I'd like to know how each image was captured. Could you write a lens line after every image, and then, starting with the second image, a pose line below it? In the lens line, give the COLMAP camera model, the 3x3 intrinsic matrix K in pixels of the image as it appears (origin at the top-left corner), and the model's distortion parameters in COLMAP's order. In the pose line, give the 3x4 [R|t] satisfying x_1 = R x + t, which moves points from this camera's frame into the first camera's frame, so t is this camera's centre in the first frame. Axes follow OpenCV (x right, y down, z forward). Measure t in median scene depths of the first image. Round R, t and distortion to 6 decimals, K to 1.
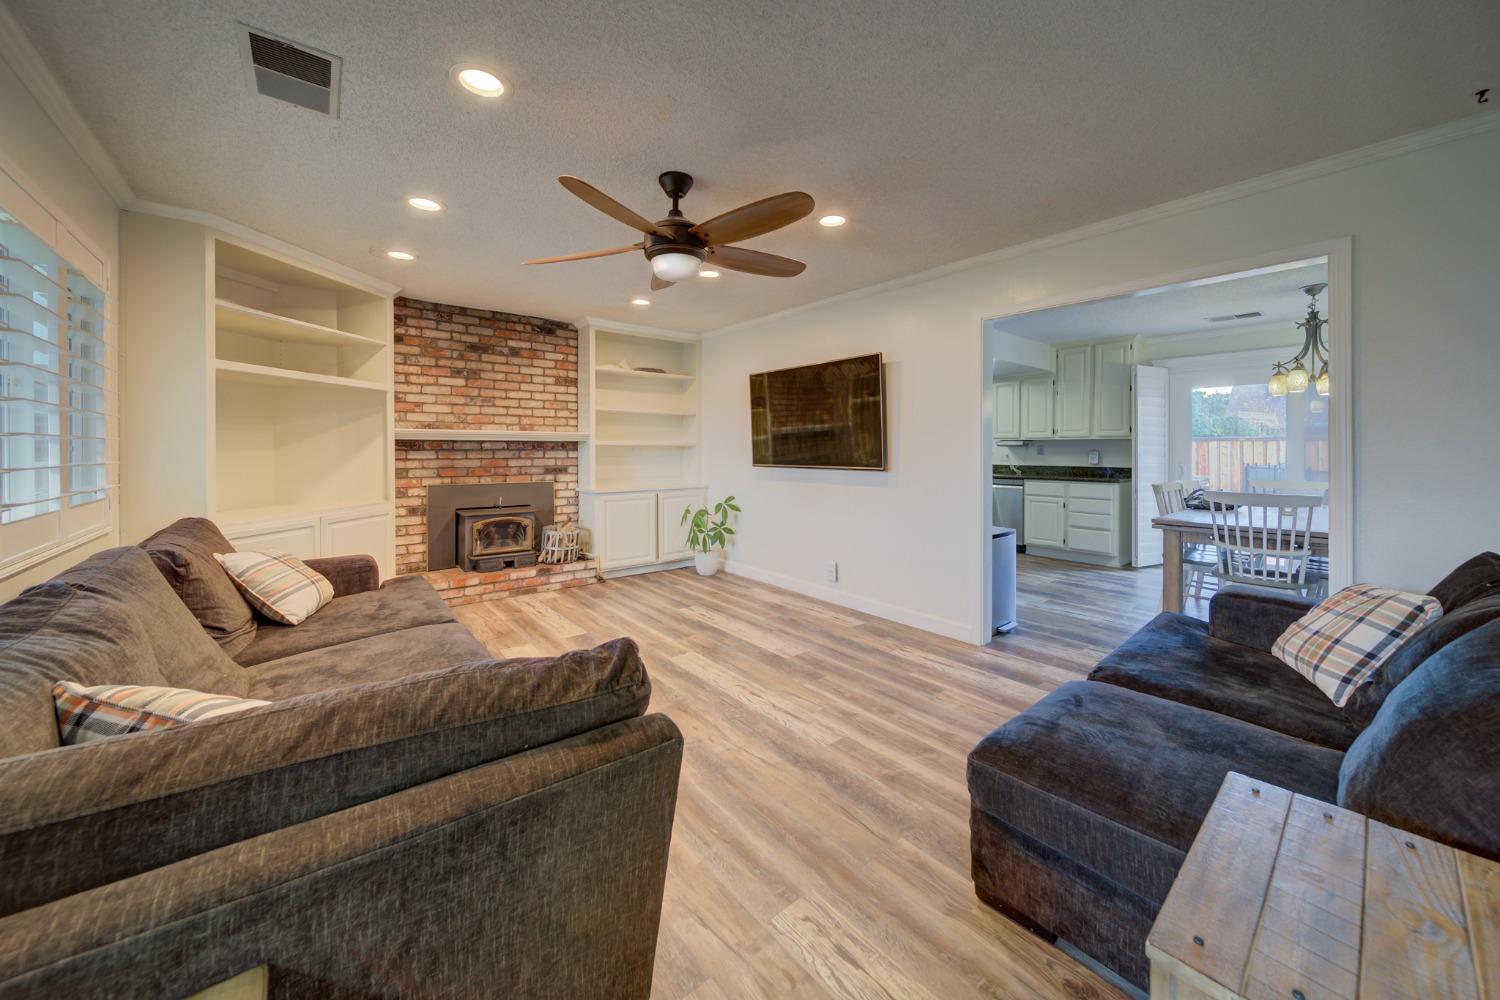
lens RADIAL K [[539.1, 0, 807.4], [0, 539.1, 444.2], [0, 0, 1]] dist [0.000431, -0.000023]
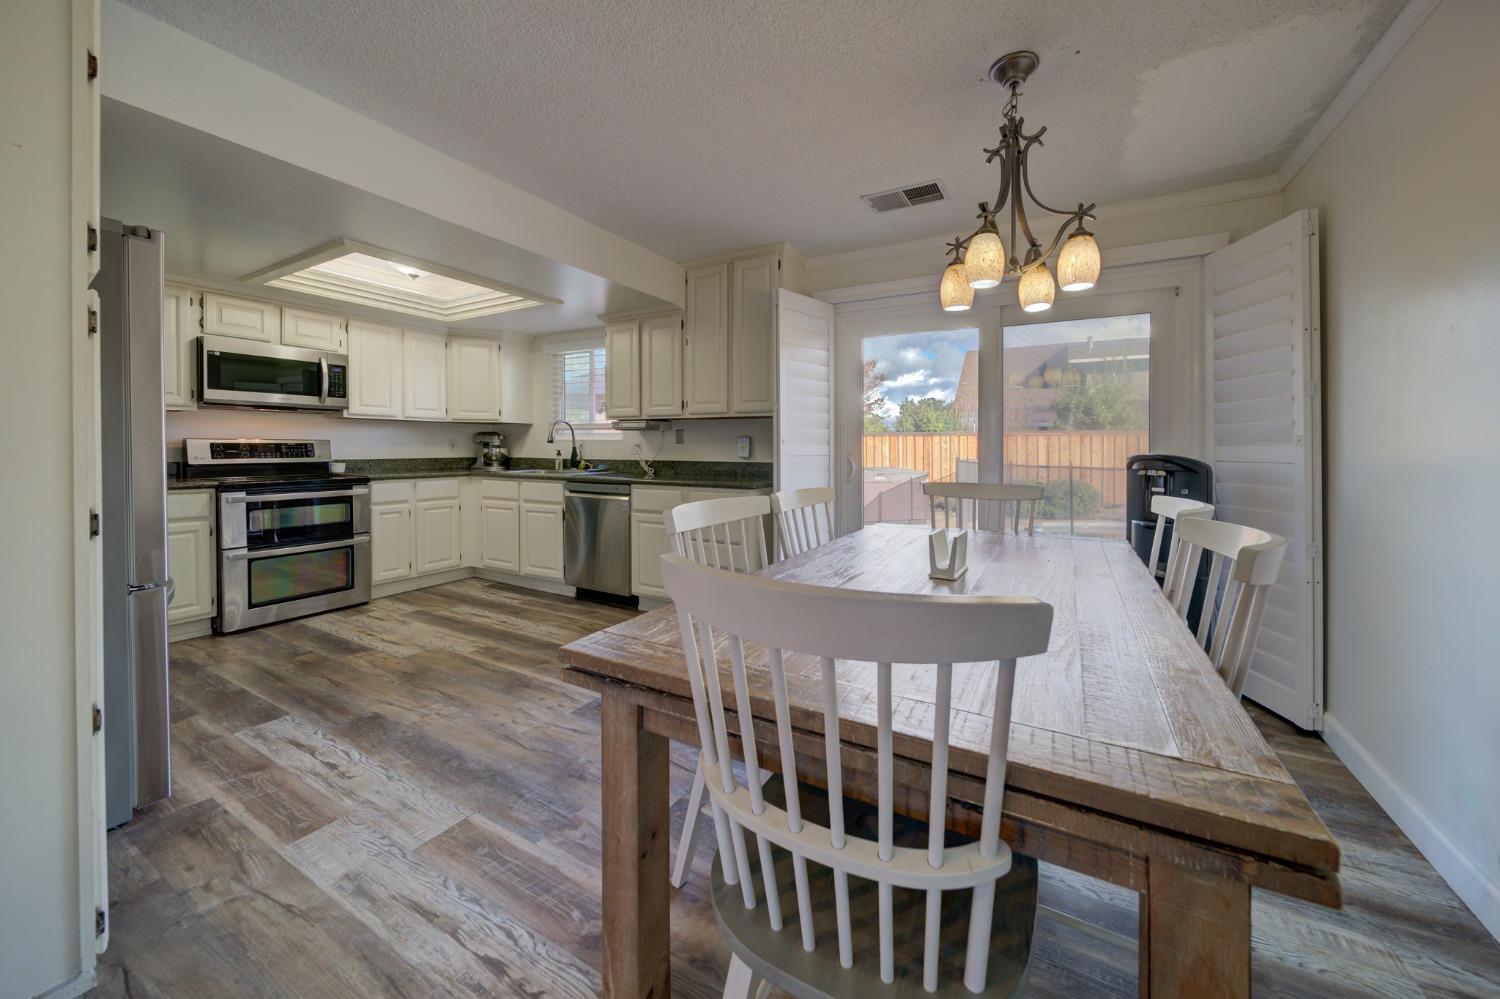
lens RADIAL K [[539.1, 0, 807.4], [0, 539.1, 443.7], [0, 0, 1]] dist [0.000431, -0.000023]
pose [[0.924357, 0.002426, 0.381522, 0.377715], [-0.004324, 0.999982, 0.004120, 0.018454], [-0.381505, -0.005458, 0.924351, 0.403746]]
